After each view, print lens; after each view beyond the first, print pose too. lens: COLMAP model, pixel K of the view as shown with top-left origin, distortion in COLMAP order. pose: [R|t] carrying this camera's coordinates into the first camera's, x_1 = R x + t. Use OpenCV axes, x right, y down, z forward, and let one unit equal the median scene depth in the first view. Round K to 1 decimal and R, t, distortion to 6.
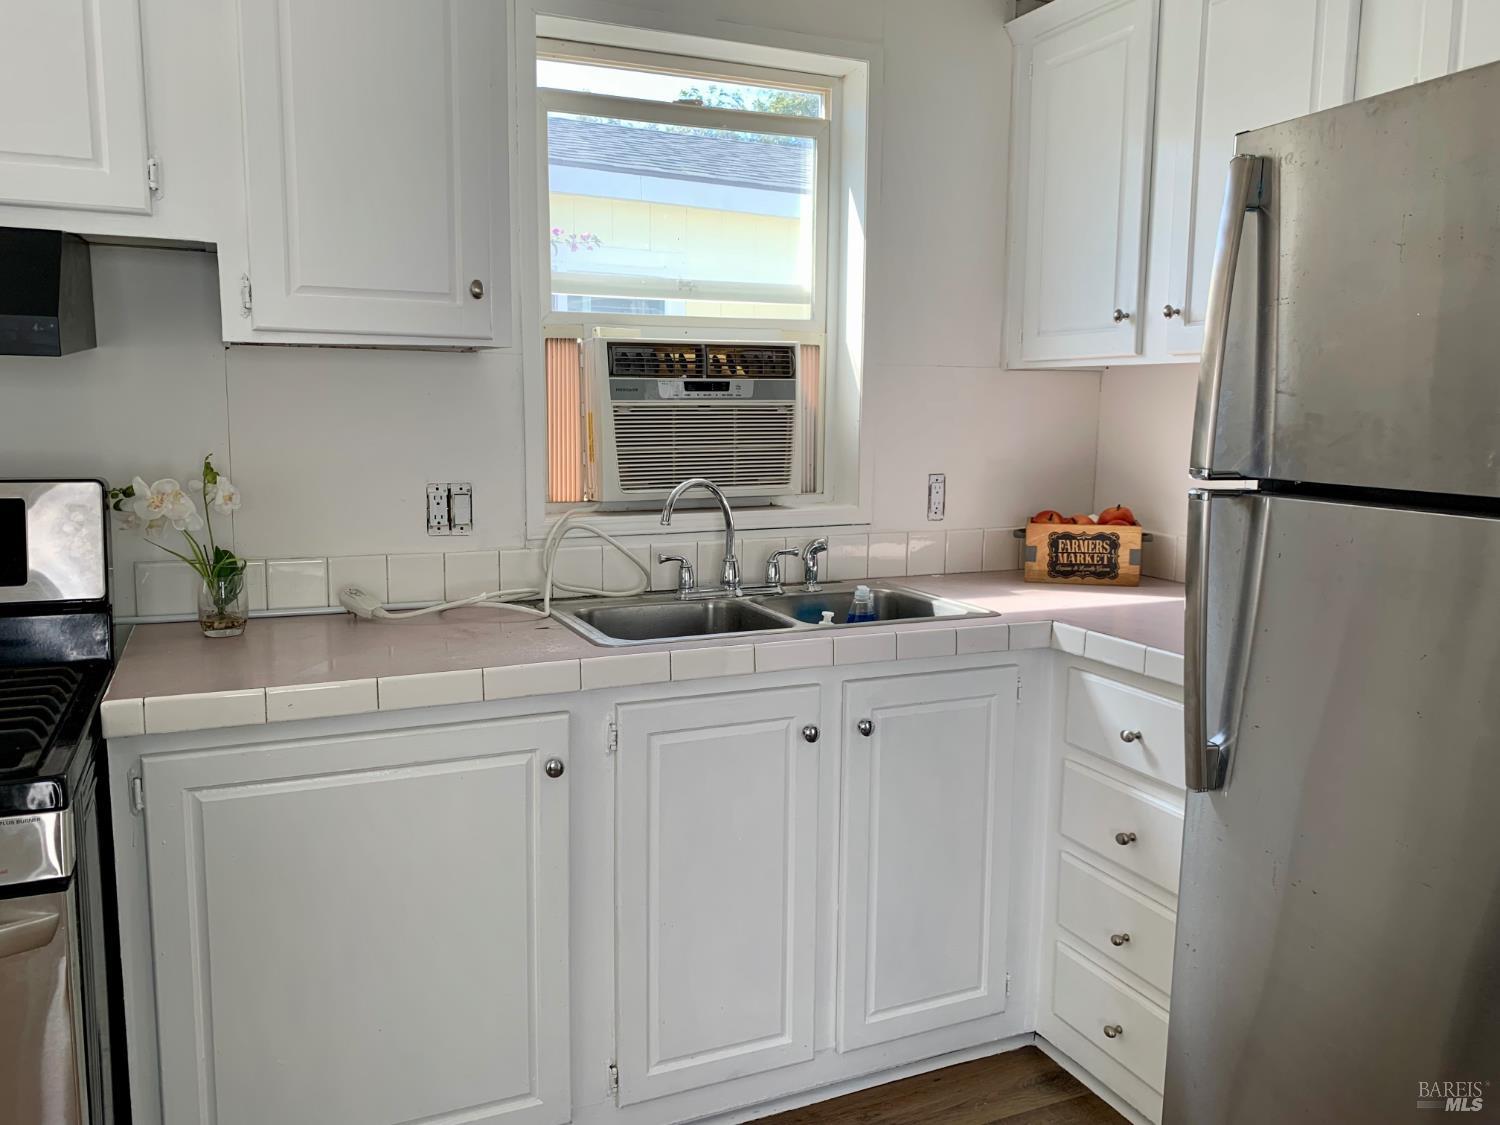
lens RADIAL K [[1147.8, 0, 743.6], [0, 1147.8, 558.8], [0, 0, 1]] dist [0.053834, -0.083753]
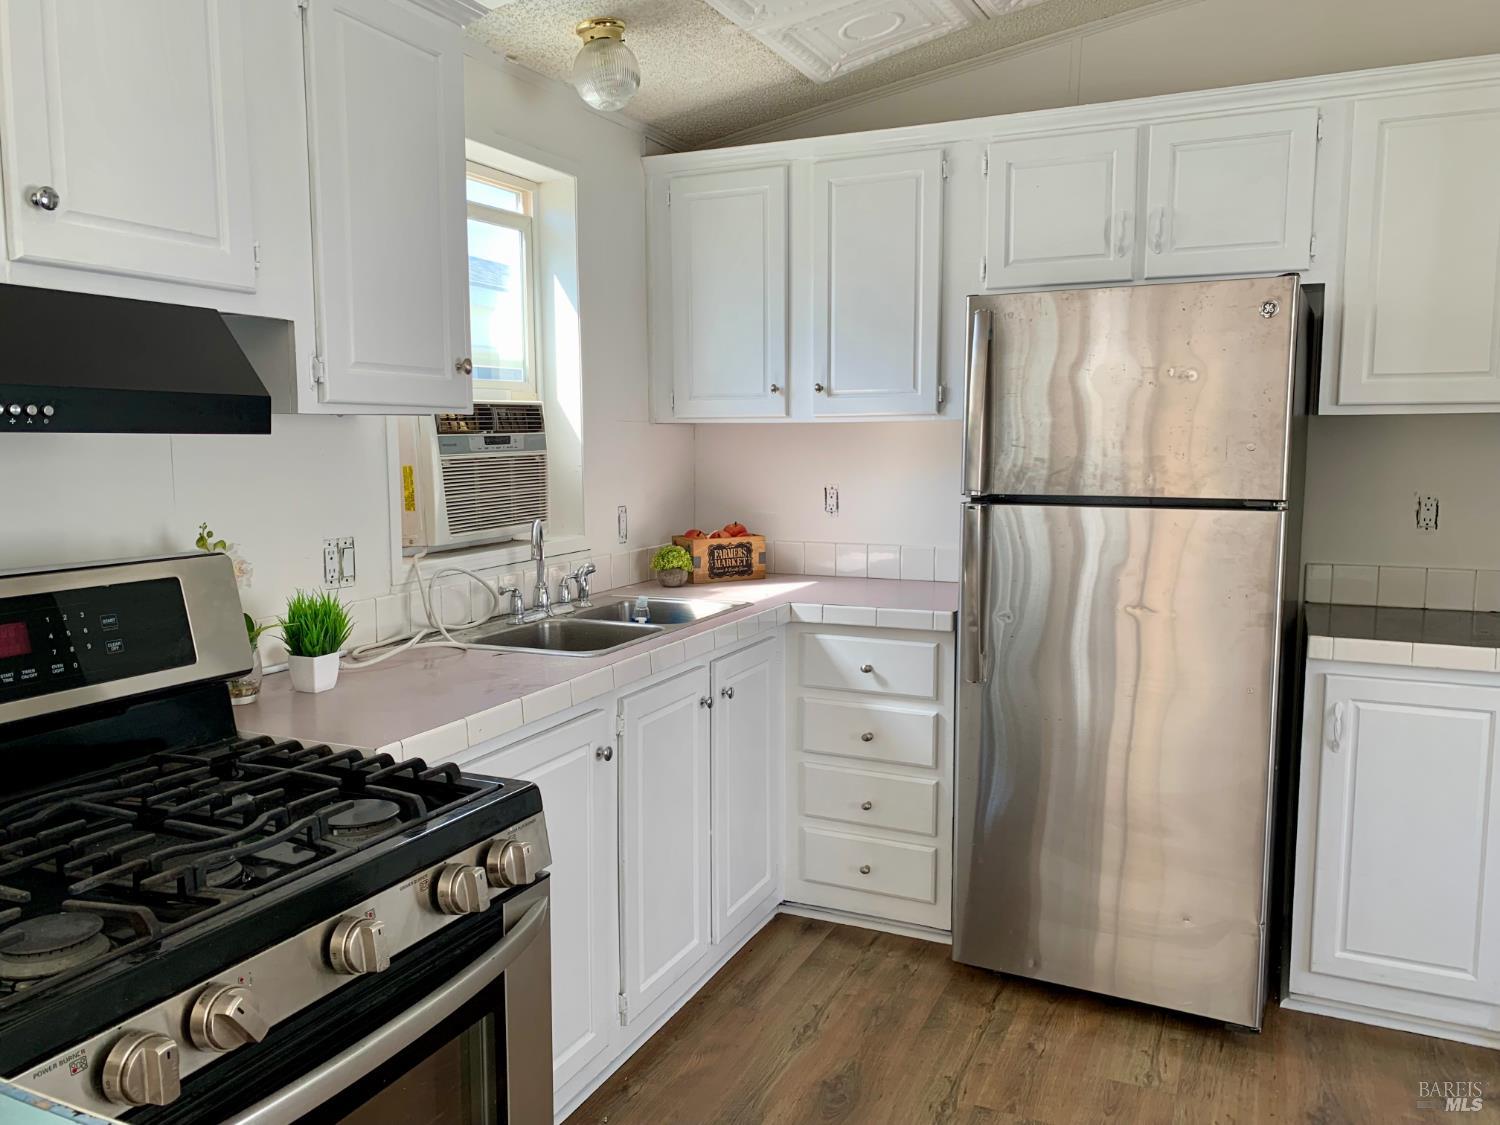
lens RADIAL K [[1147.8, 0, 758.8], [0, 1147.8, 565.4], [0, 0, 1]] dist [0.053834, -0.083753]
pose [[0.742733, -0.087334, 0.663867, -0.632212], [0.099194, 0.994869, 0.019900, -0.022213], [-0.662199, 0.051071, 0.747585, -0.037106]]
